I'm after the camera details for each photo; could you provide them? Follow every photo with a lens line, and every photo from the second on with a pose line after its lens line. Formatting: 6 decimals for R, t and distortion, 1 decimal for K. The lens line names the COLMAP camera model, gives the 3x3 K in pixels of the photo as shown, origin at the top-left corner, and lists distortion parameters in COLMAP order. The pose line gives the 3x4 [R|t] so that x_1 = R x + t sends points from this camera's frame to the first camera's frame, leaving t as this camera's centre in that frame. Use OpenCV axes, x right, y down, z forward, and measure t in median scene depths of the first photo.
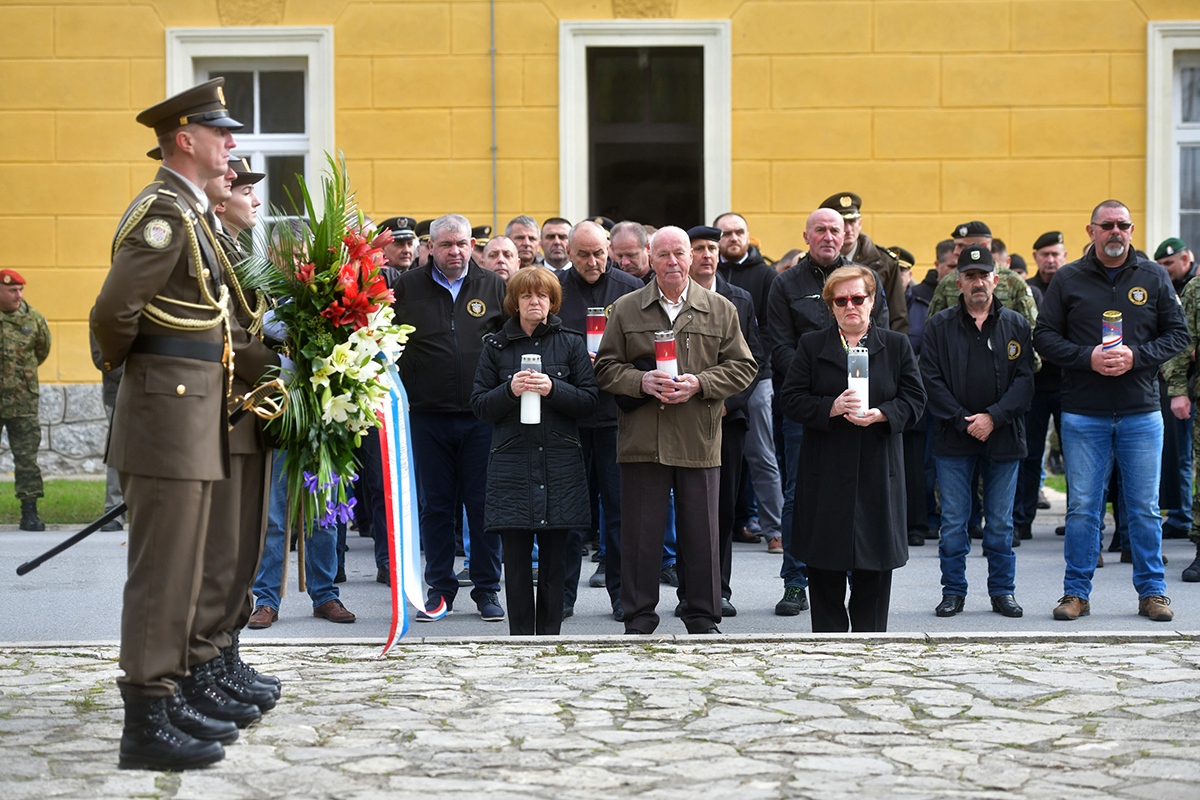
lens RADIAL K [[2915.4, 0, 599.3], [0, 2915.4, 399.4], [0, 0, 1]] dist [0.113662, 0.000000]
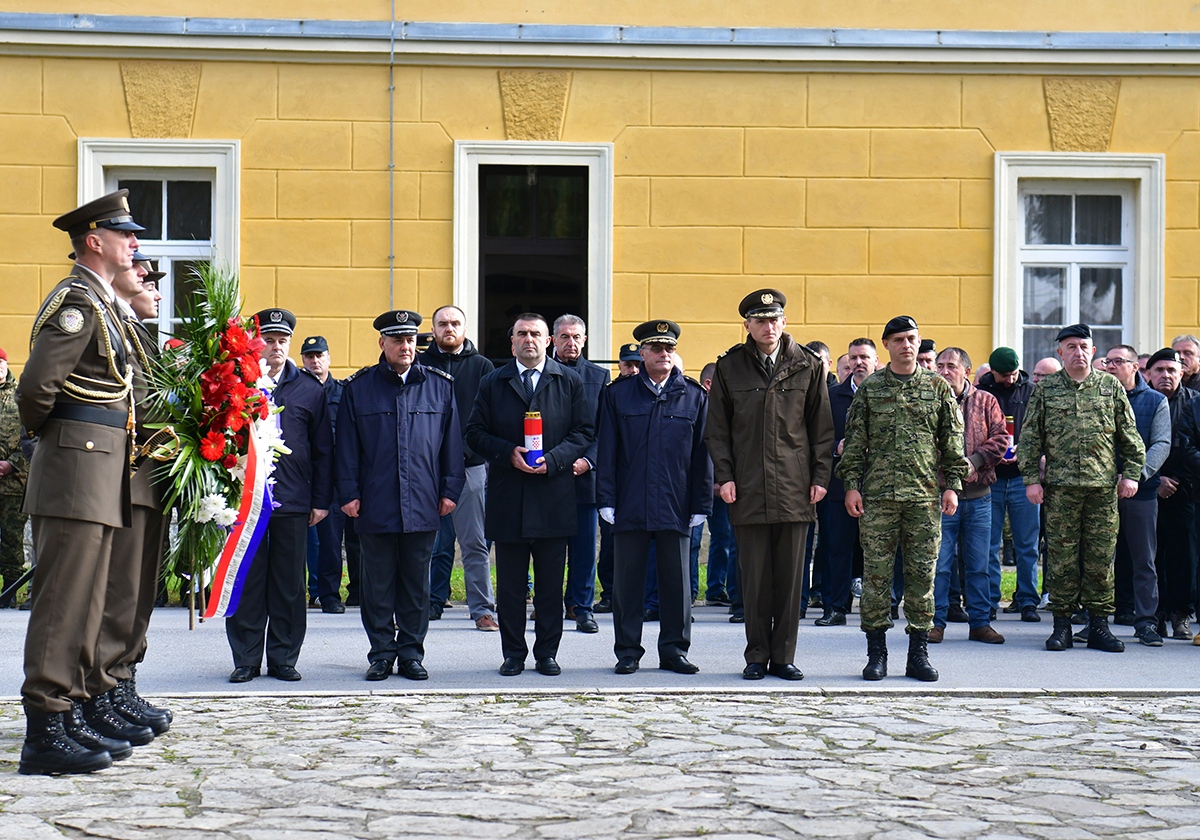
lens RADIAL K [[2981.3, 0, 599.4], [0, 2981.3, 416.7], [0, 0, 1]] dist [0.352022, 0.000000]
pose [[0.997428, 0.012494, 0.070575, -0.063931], [-0.009815, 0.999222, -0.038188, 0.023409], [-0.070997, 0.037397, 0.996775, -0.167910]]
